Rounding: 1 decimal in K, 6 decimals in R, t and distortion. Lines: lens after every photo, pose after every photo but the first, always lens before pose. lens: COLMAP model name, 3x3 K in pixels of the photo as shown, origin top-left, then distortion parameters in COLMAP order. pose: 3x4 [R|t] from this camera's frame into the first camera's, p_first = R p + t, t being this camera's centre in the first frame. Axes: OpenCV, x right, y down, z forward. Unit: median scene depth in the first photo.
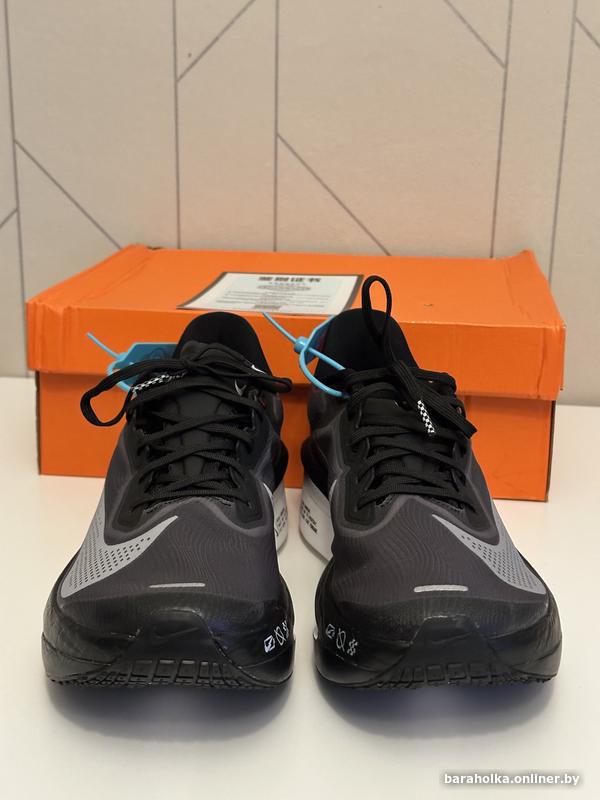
lens RADIAL K [[1089.5, 0, 300.0], [0, 1089.5, 400.0], [0, 0, 1]] dist [0.129491, -0.099945]
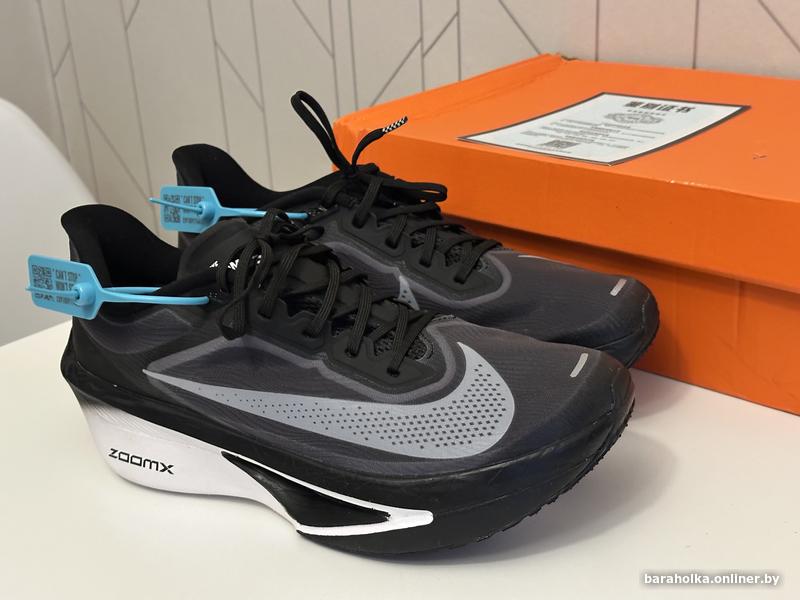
lens RADIAL K [[1089.5, 0, 400.0], [0, 1089.5, 300.0], [0, 0, 1]] dist [0.129491, -0.099945]
pose [[0.809829, 0.172809, -0.560638, 0.320859], [-0.102981, 0.982668, 0.154141, -0.068942], [0.577557, -0.067093, 0.813588, 0.147990]]
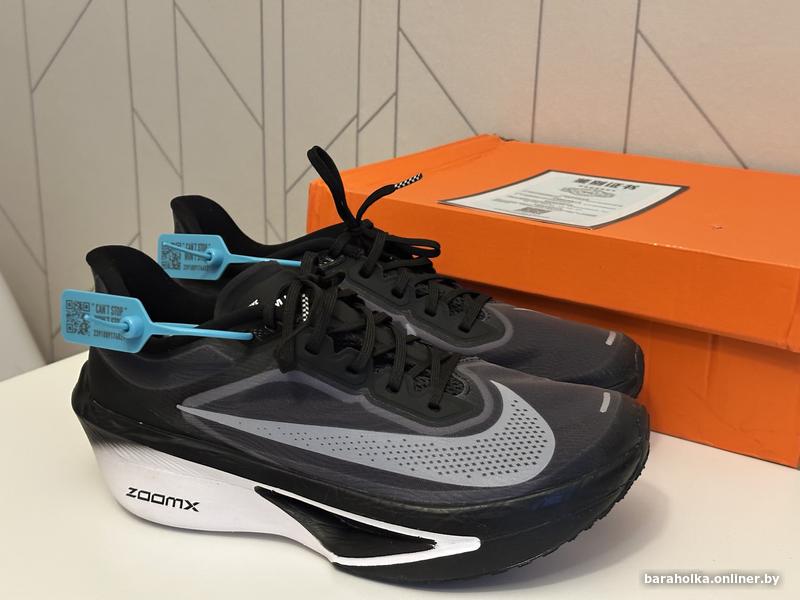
lens RADIAL K [[1089.5, 0, 400.0], [0, 1089.5, 300.0], [0, 0, 1]] dist [0.129491, -0.099945]
pose [[0.889817, 0.149238, -0.431224, 0.242096], [-0.141662, 0.988660, 0.049840, -0.030843], [0.433772, 0.016740, 0.900867, 0.059604]]
